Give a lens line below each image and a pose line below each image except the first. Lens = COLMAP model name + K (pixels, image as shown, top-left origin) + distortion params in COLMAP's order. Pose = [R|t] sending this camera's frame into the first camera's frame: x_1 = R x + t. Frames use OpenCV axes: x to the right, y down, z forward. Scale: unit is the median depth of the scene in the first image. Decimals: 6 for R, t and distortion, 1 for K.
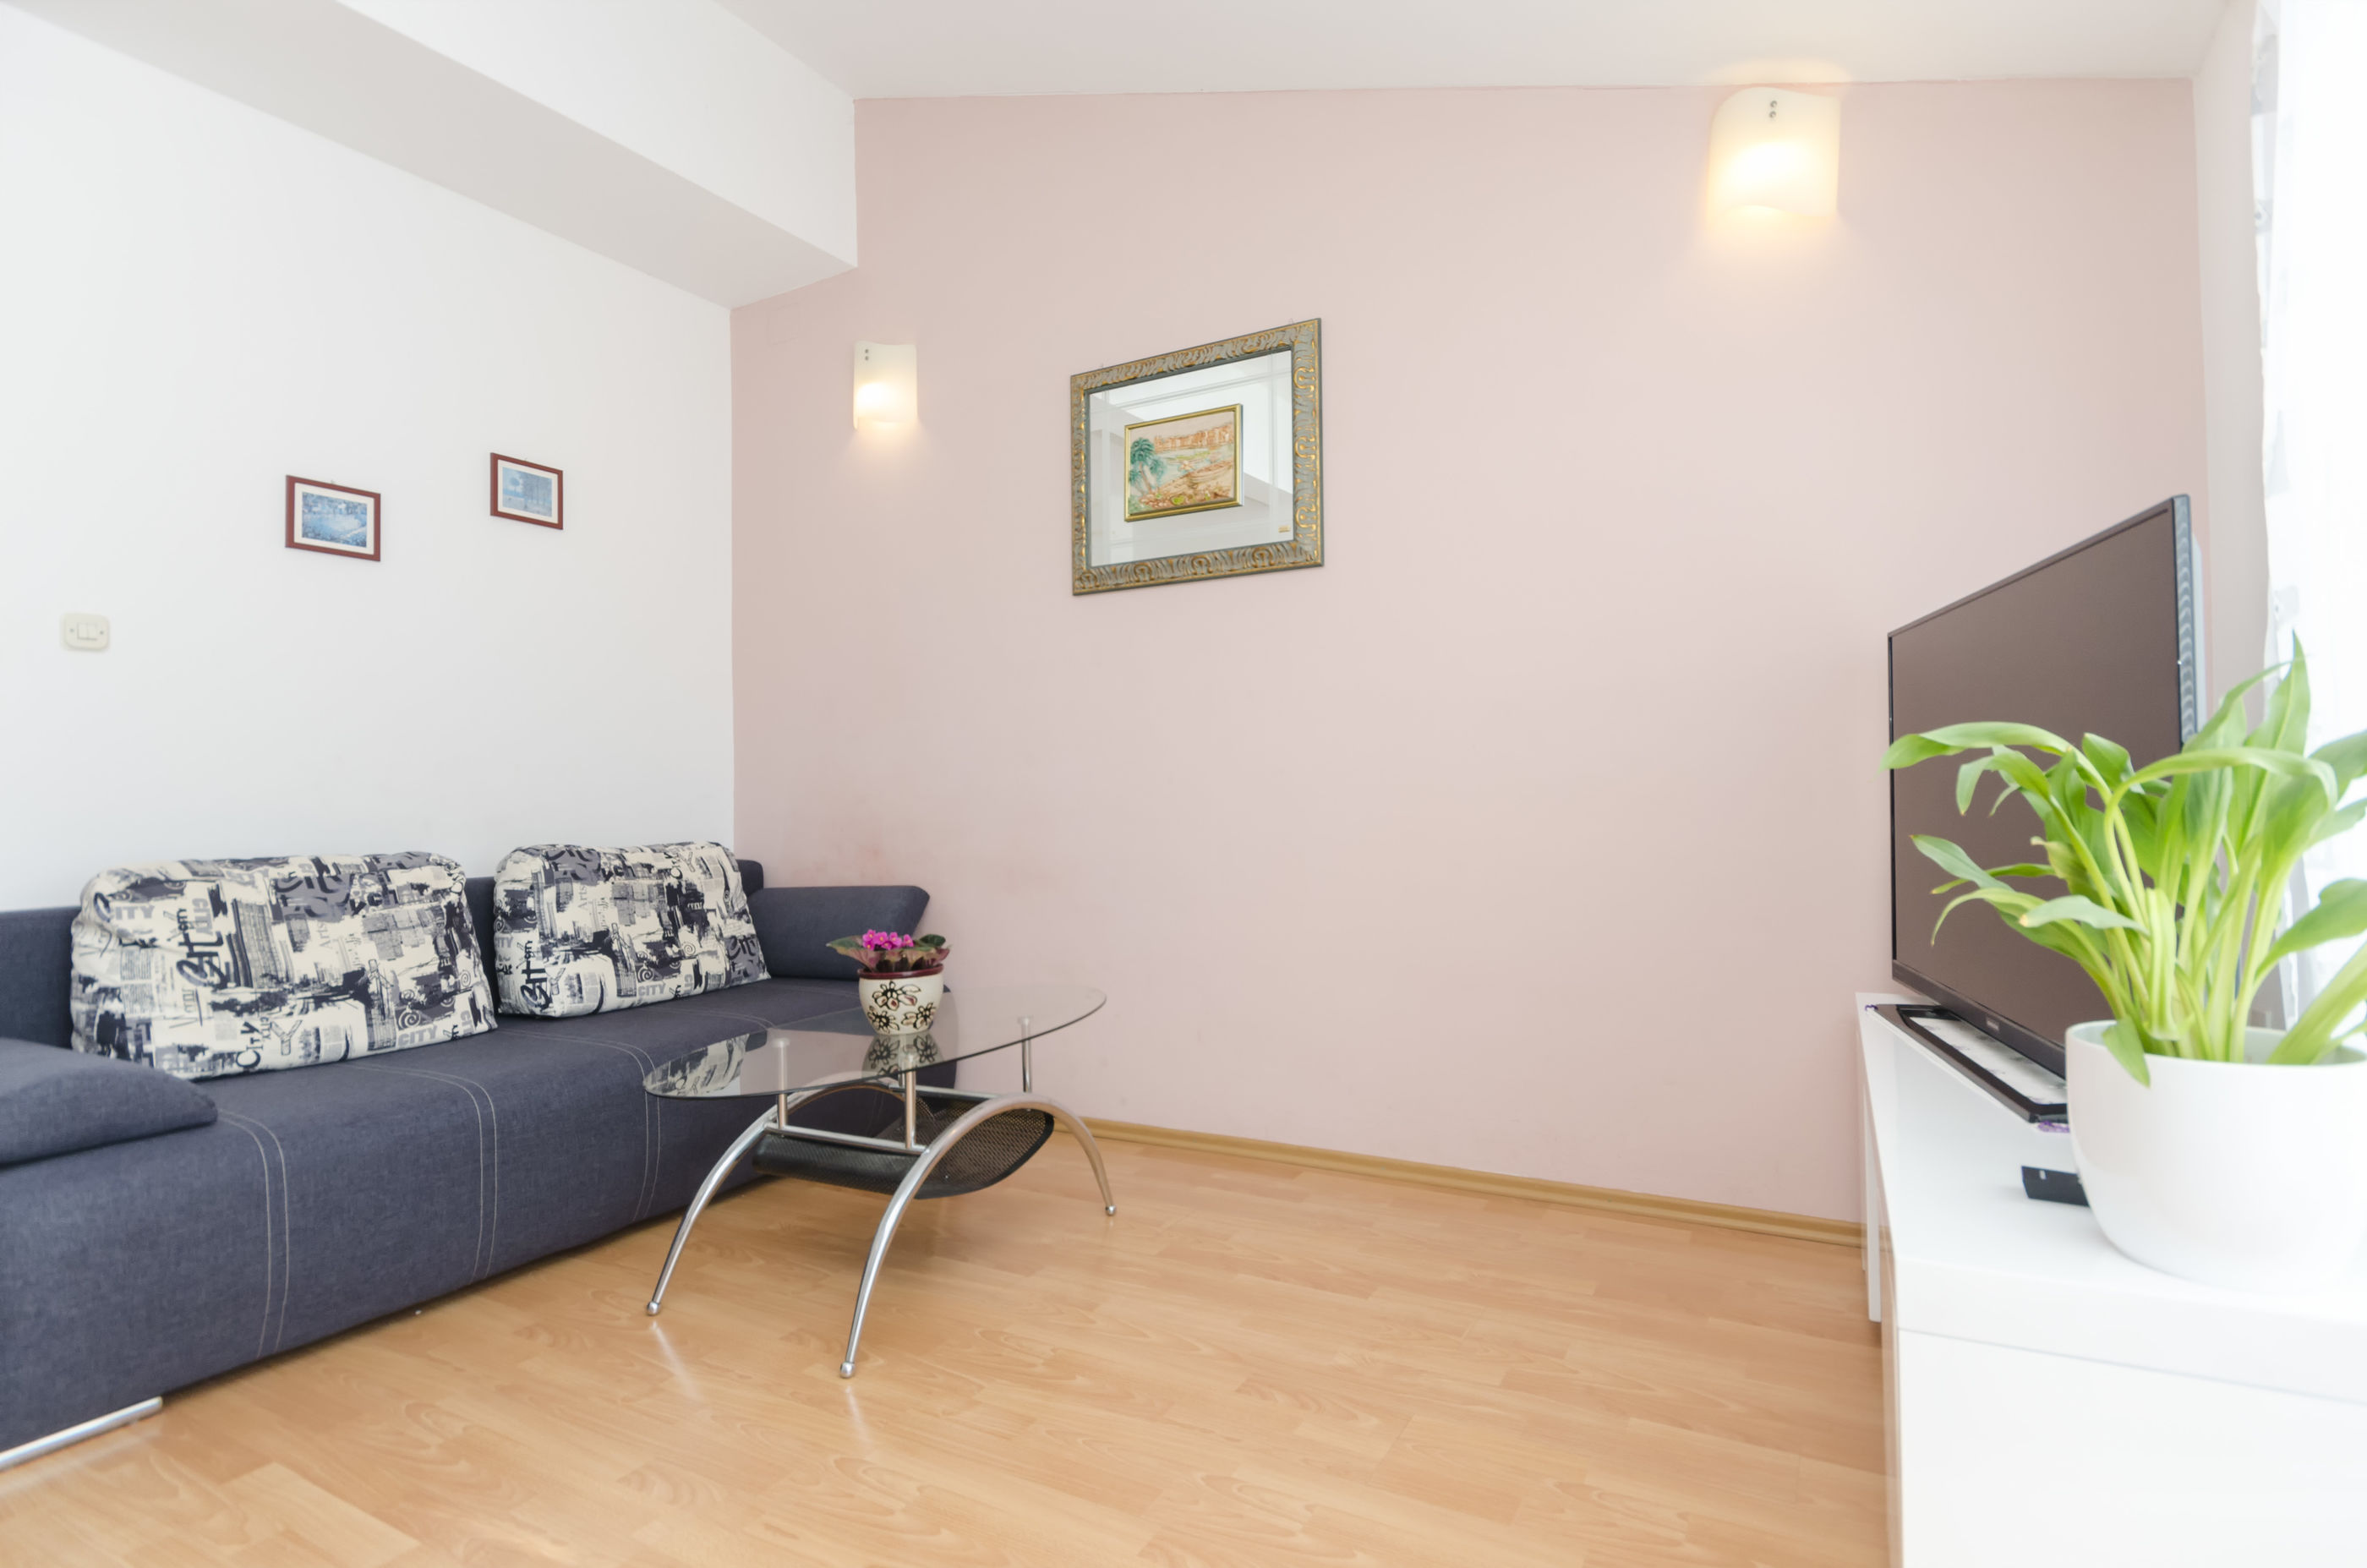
lens RADIAL K [[1179.5, 0, 1240.9], [0, 1179.5, 740.7], [0, 0, 1]] dist [-0.010969, -0.000948]
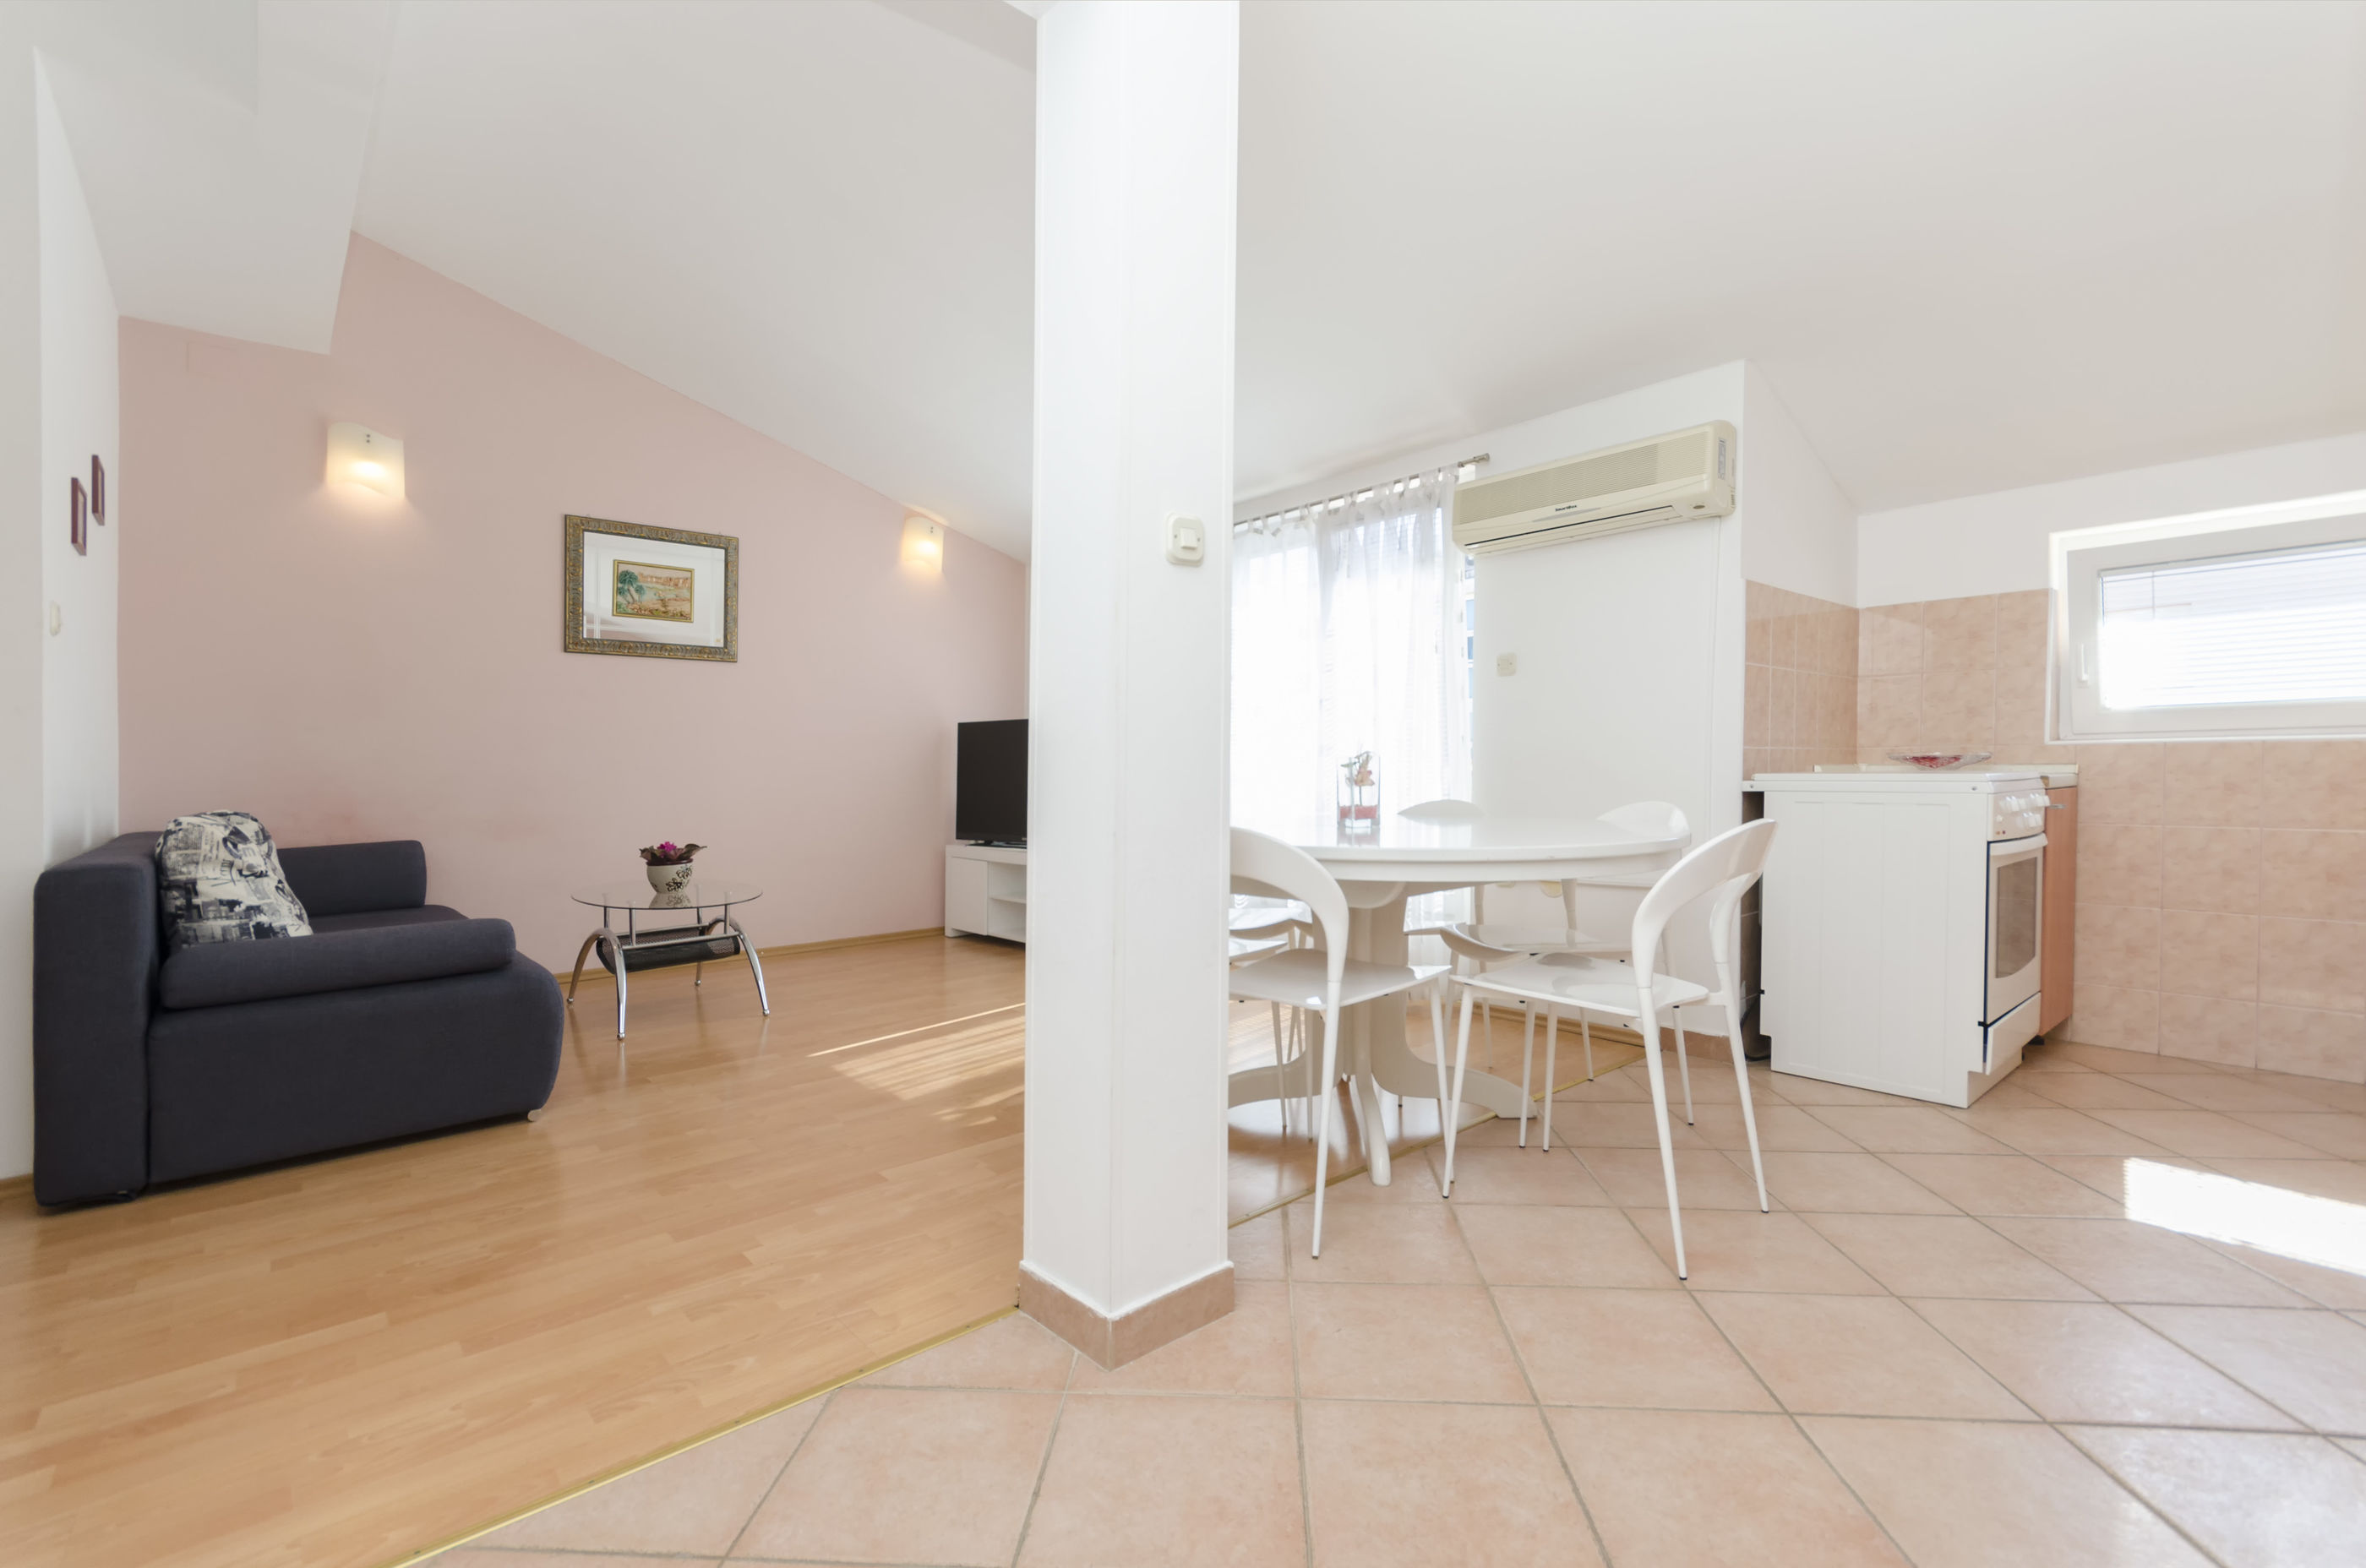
lens RADIAL K [[1060.6, 0, 1178.6], [0, 1060.6, 767.4], [0, 0, 1]] dist [0.014846, -0.002864]
pose [[0.342811, 0.020443, 0.939182, -1.540079], [-0.035777, 0.999322, -0.008693, 0.021141], [-0.938723, -0.030621, 0.343310, -0.368283]]
